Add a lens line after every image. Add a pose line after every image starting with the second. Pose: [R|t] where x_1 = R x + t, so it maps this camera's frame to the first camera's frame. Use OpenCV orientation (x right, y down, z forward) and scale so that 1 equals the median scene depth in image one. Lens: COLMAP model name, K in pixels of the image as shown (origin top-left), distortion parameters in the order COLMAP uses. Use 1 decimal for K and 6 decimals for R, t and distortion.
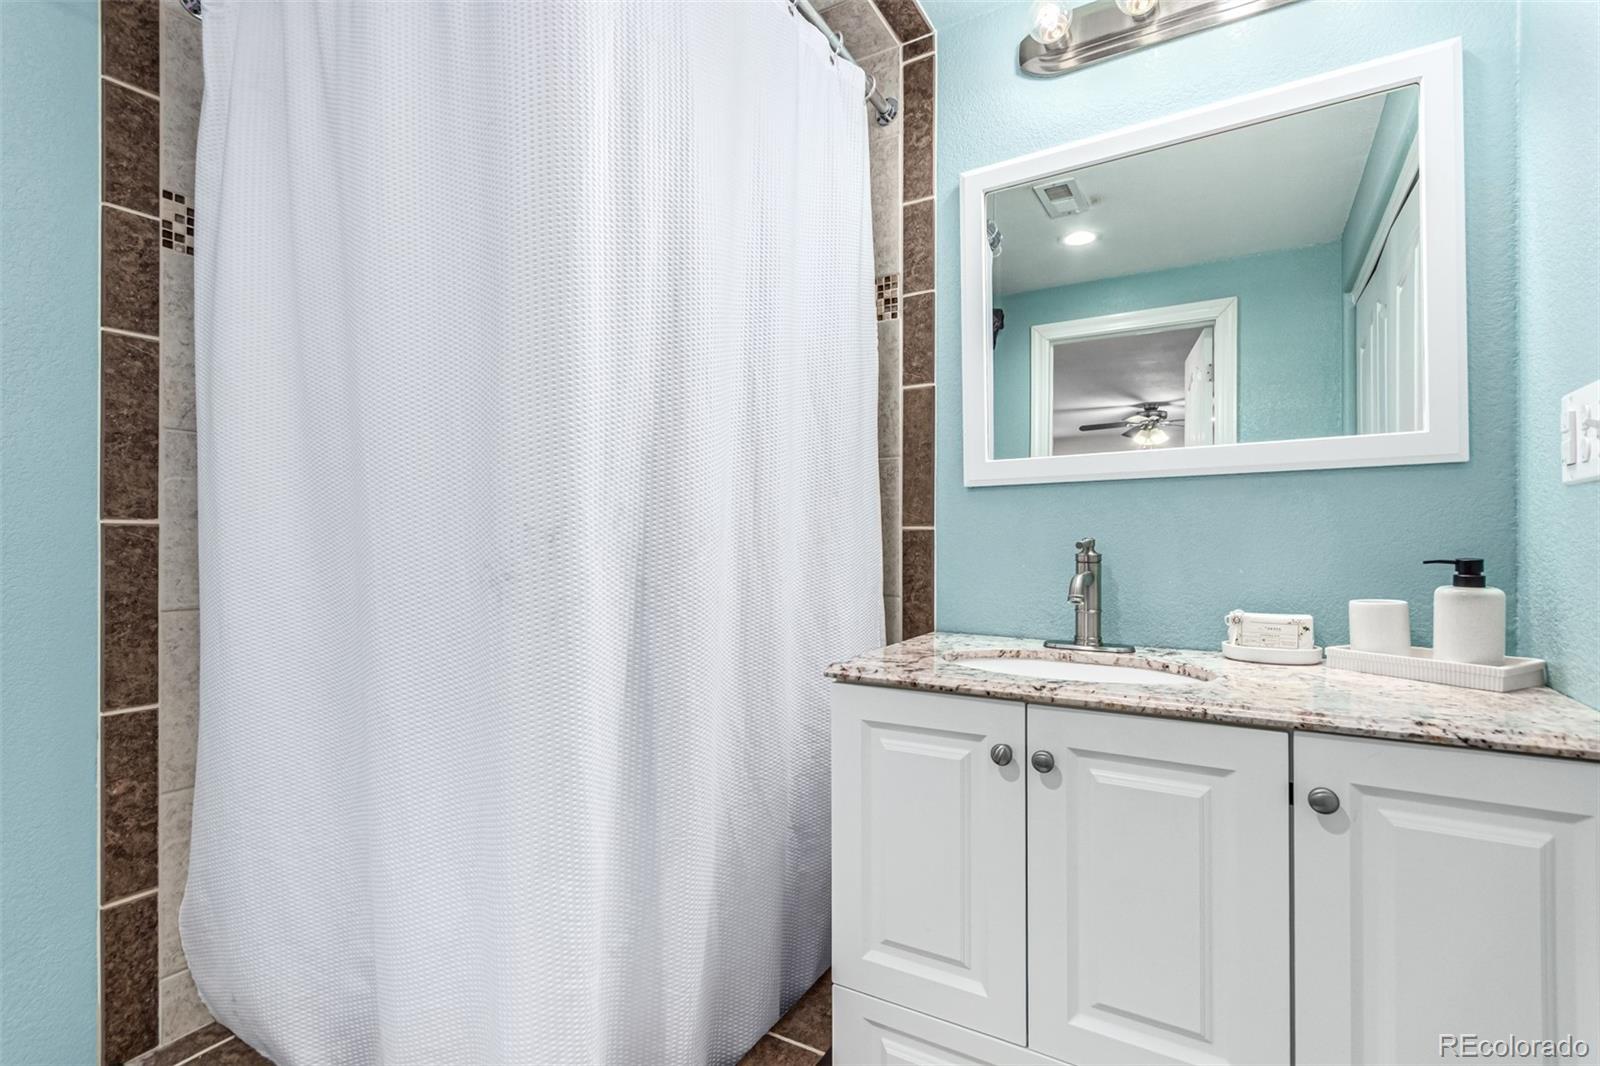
lens RADIAL K [[768.6, 0, 804.7], [0, 768.6, 537.6], [0, 0, 1]] dist [0.004351, -0.000295]
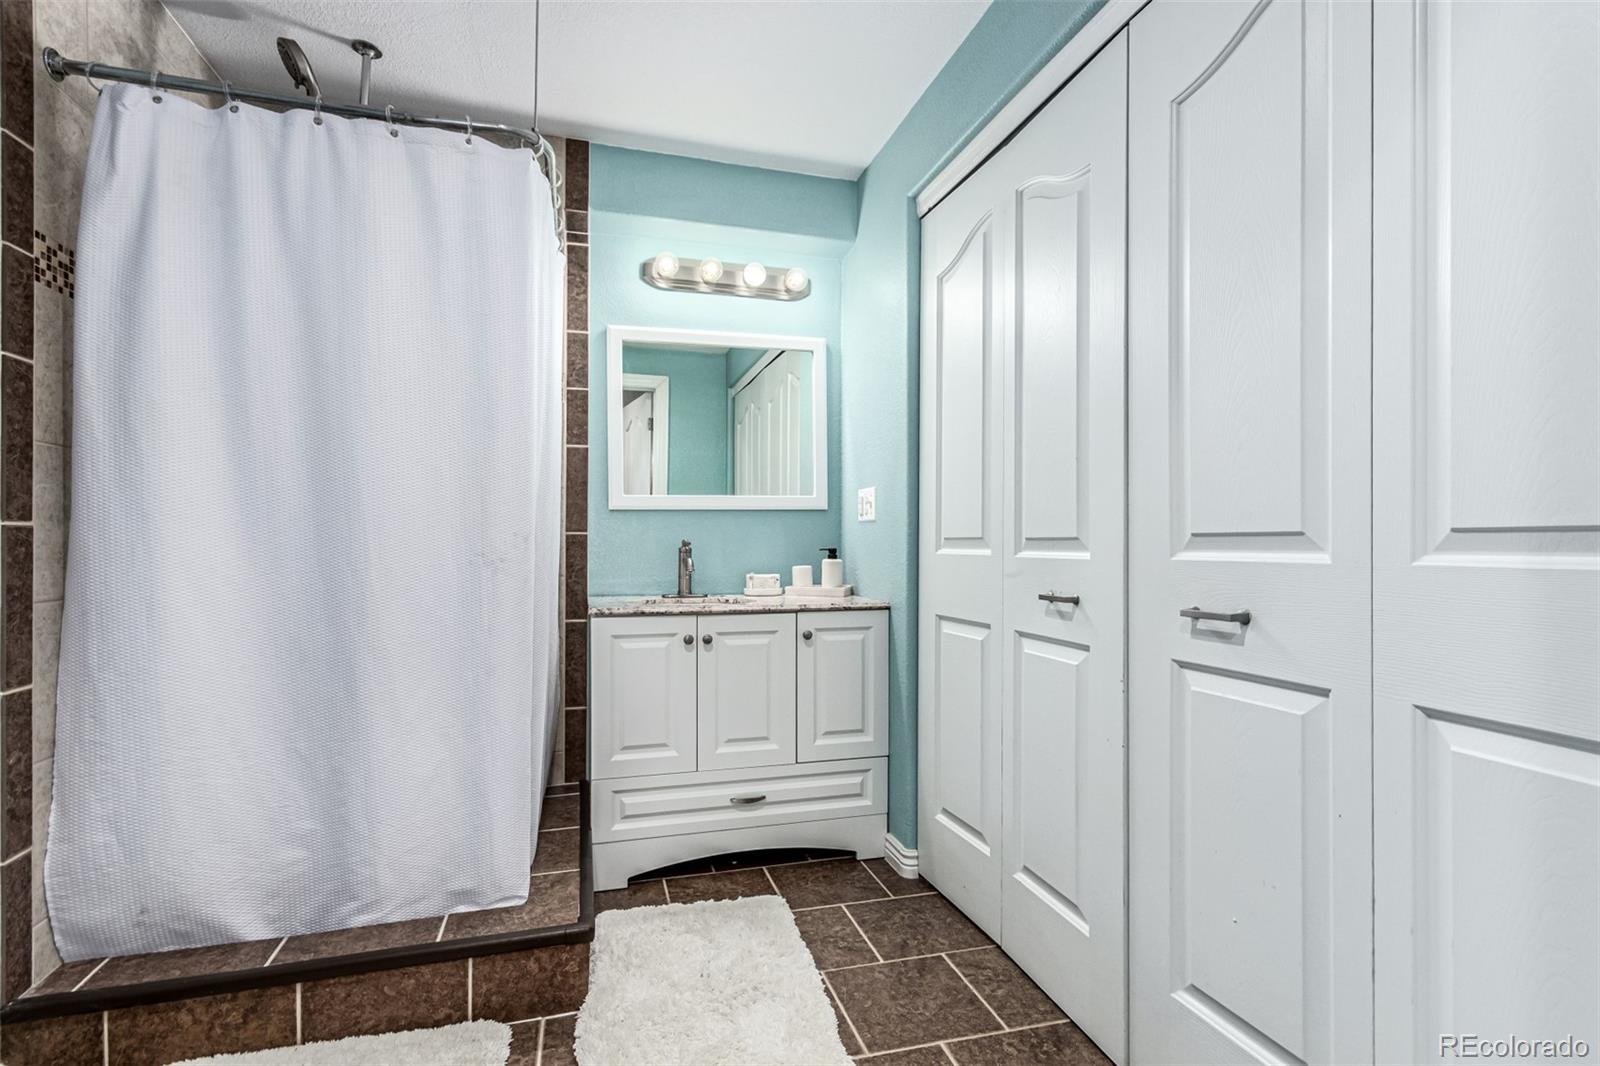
lens RADIAL K [[768.6, 0, 797.2], [0, 768.6, 534.7], [0, 0, 1]] dist [0.004351, -0.000295]
pose [[0.703753, 0.007146, 0.710409, -0.858956], [-0.004746, 0.999974, -0.005358, -0.003580], [-0.710429, 0.000399, 0.703769, -0.599887]]
